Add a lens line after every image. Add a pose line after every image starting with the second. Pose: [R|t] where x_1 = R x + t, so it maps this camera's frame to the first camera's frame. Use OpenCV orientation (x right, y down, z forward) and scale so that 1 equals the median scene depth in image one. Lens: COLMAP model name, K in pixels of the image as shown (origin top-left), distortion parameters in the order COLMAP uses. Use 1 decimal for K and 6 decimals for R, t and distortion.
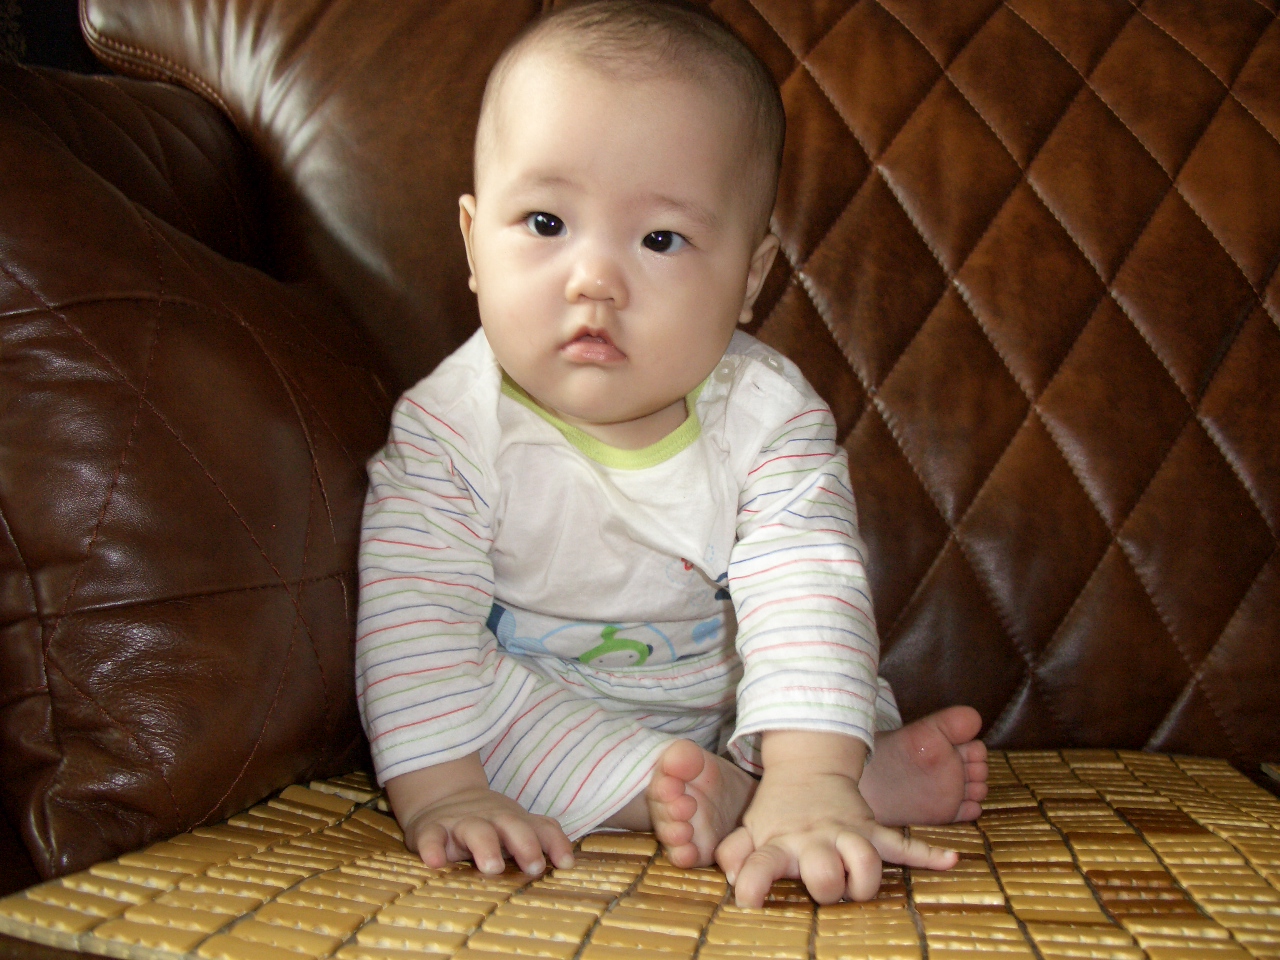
lens RADIAL K [[1294.2, 0, 646.9], [0, 1294.2, 474.6], [0, 0, 1]] dist [-0.088269, 0.000000]
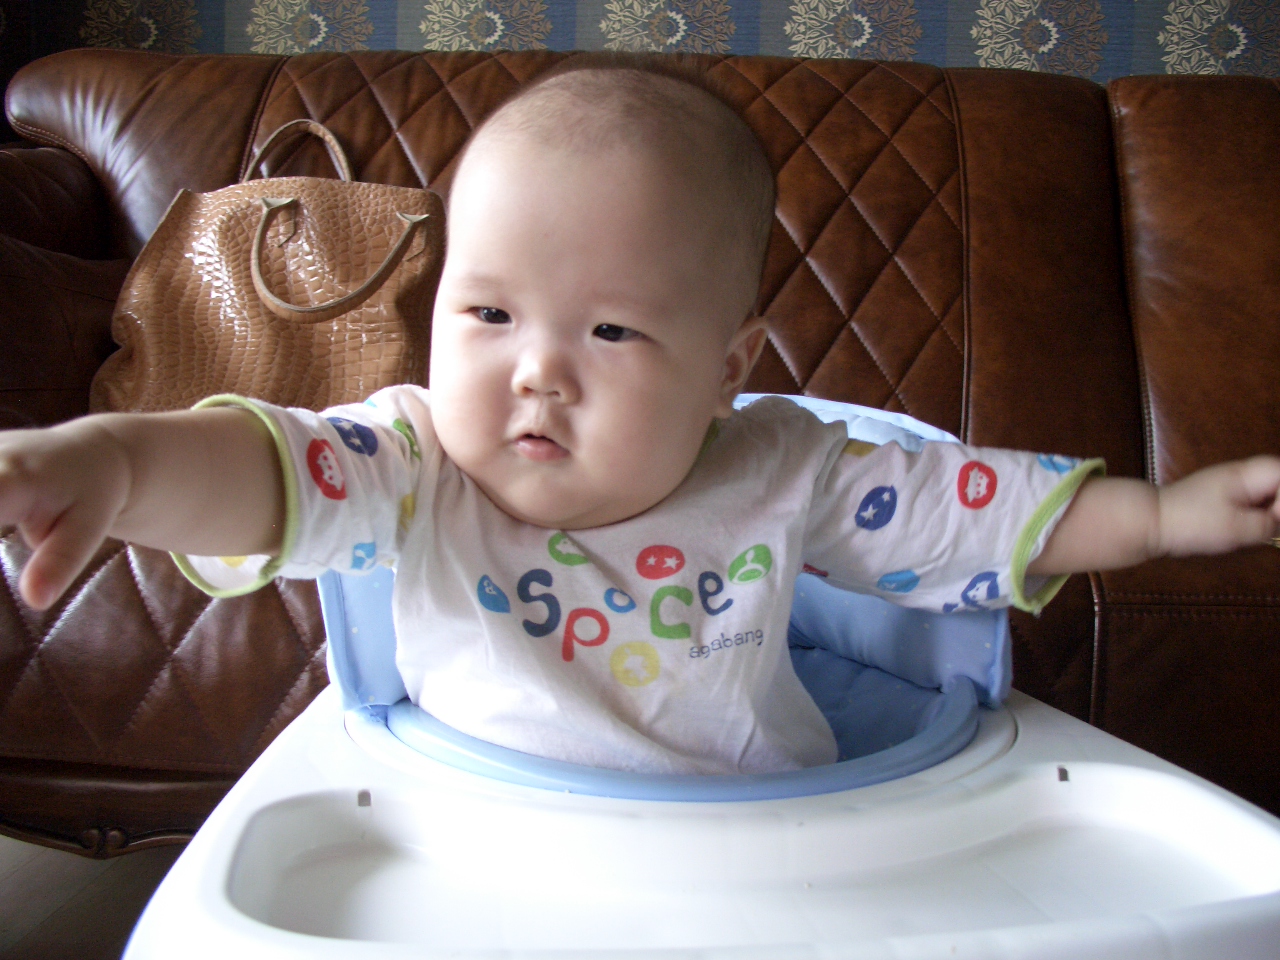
lens RADIAL K [[1294.2, 0, 671.1], [0, 1294.2, 467.4], [0, 0, 1]] dist [-0.088269, 0.000000]
pose [[0.999298, -0.013445, -0.034980, 0.582165], [0.014650, 0.999301, 0.034400, 0.094302], [0.034493, -0.034888, 0.998796, -0.818714]]
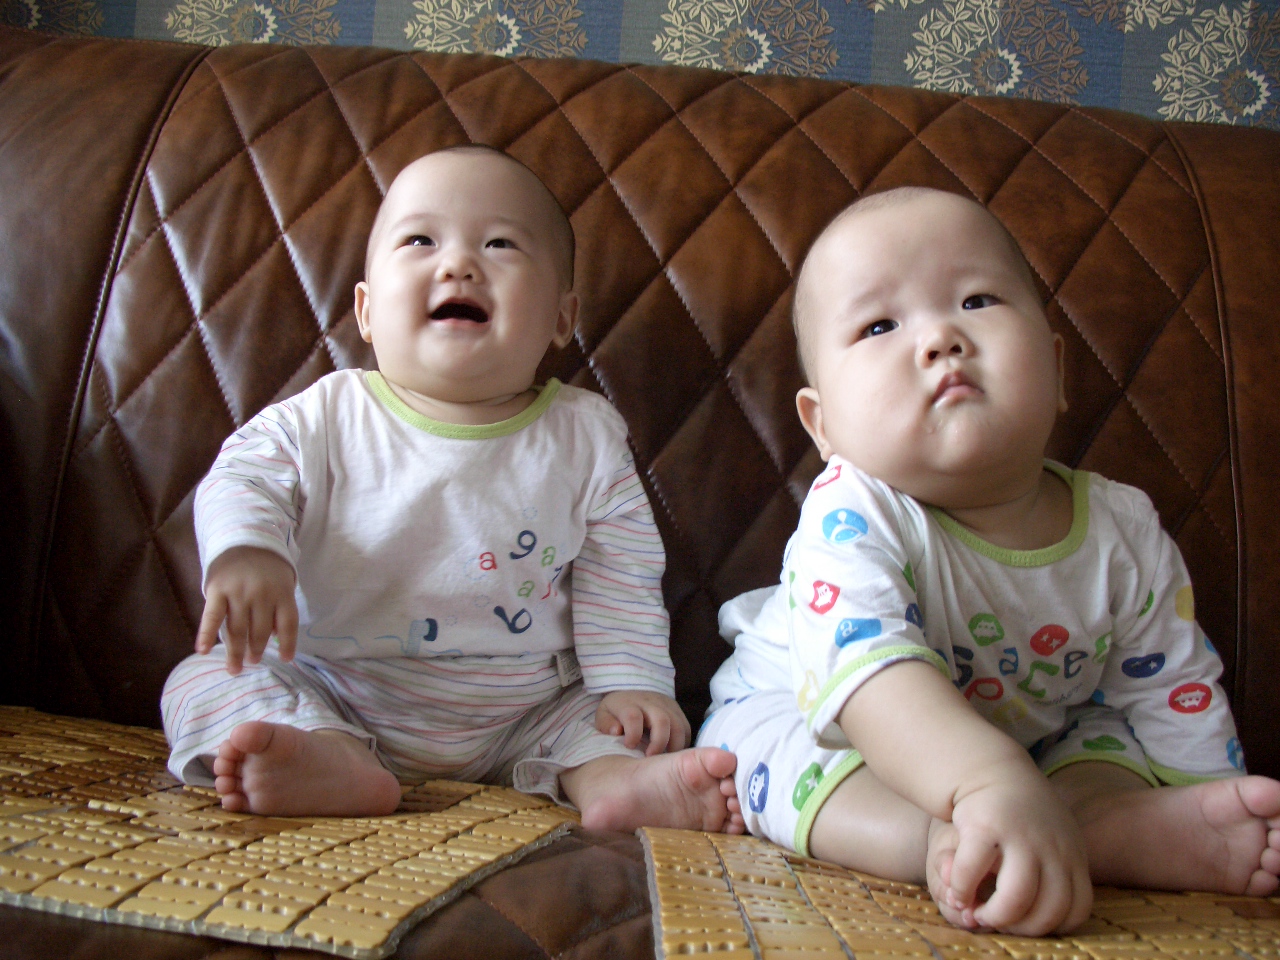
lens RADIAL K [[1294.2, 0, 627.1], [0, 1294.2, 454.7], [0, 0, 1]] dist [-0.088269, 0.000000]
pose [[0.999079, 0.037560, -0.020741, 0.411271], [-0.038411, 0.998367, -0.042292, -0.008985], [0.019118, 0.043050, 0.998890, -0.168344]]
